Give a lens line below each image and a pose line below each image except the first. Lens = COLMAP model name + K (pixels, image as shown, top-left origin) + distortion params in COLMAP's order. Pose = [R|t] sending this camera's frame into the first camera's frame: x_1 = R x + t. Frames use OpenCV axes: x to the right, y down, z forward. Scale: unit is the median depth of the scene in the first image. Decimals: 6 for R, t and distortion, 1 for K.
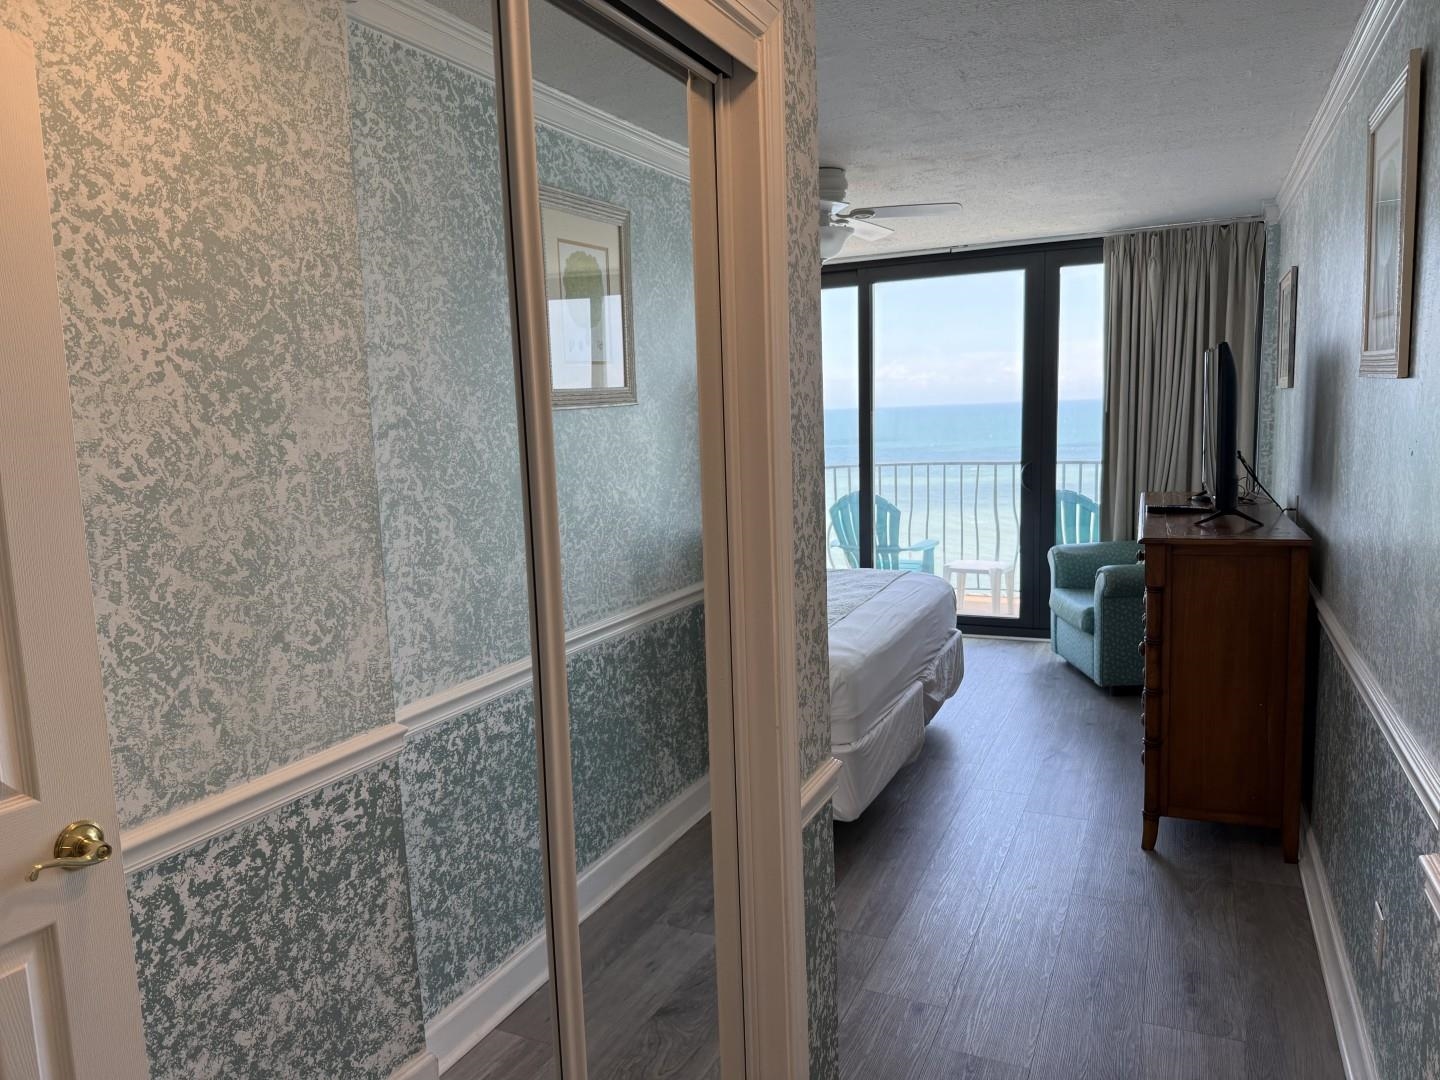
lens RADIAL K [[1006.5, 0, 733.9], [0, 1006.5, 516.7], [0, 0, 1]] dist [0.077163, -0.100931]
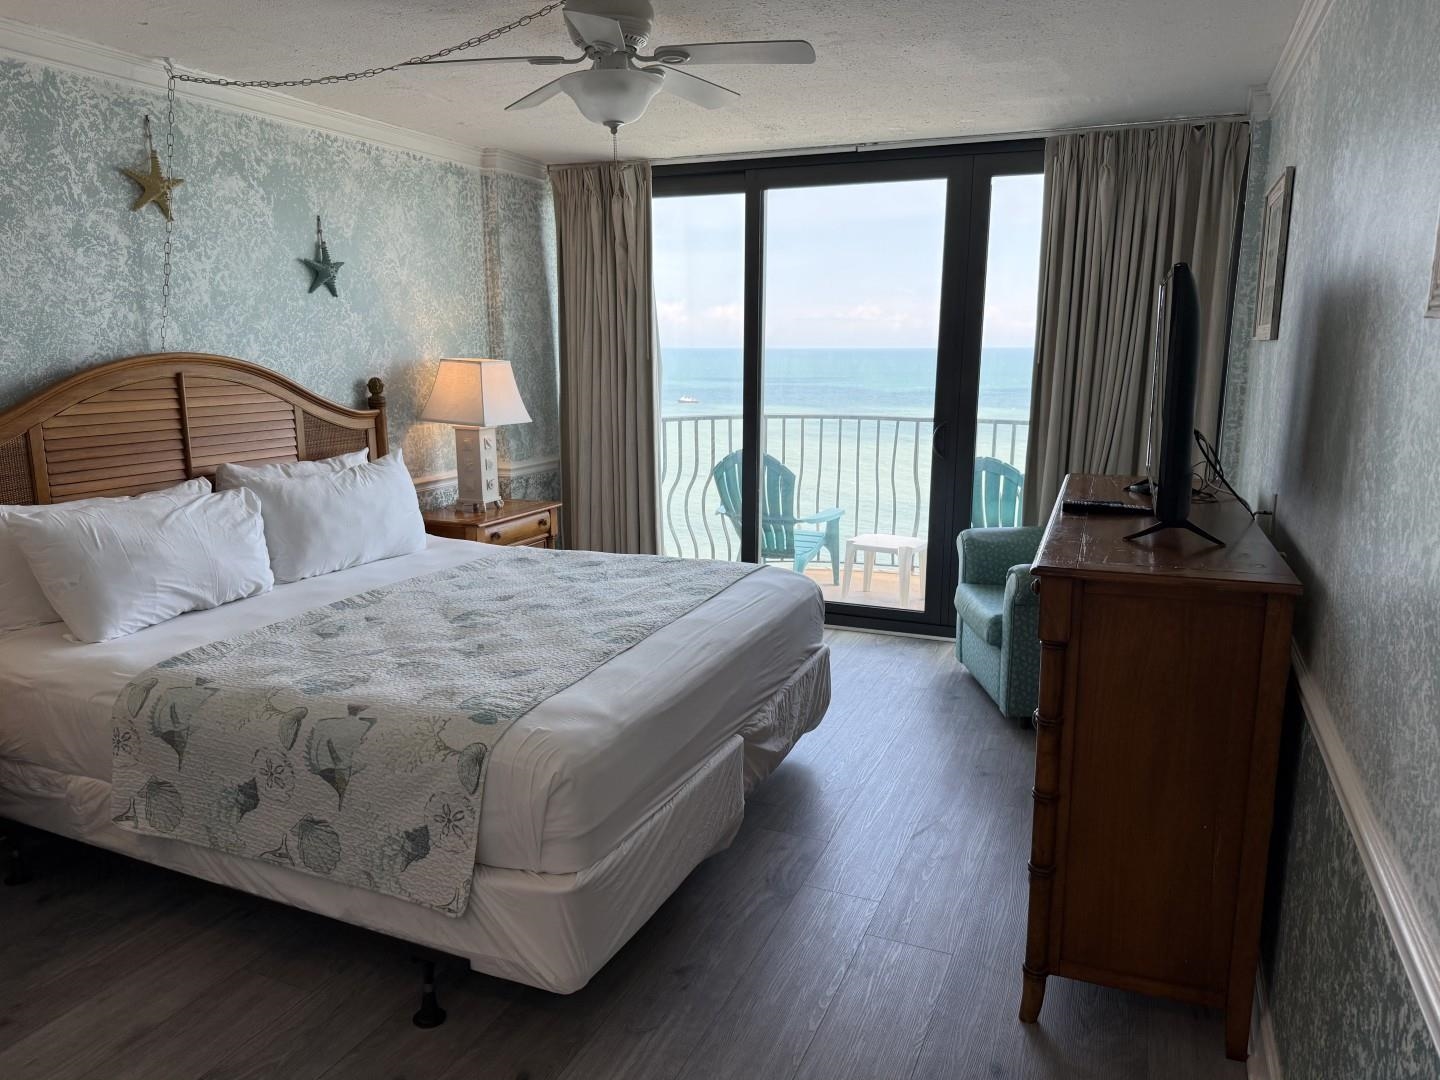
lens RADIAL K [[1006.5, 0, 722.7], [0, 1006.5, 518.1], [0, 0, 1]] dist [0.077163, -0.100931]
pose [[0.999230, 0.029547, 0.025827, 0.118625], [-0.031133, 0.997507, 0.063334, -0.028511], [-0.023891, -0.064089, 0.997658, 0.236401]]
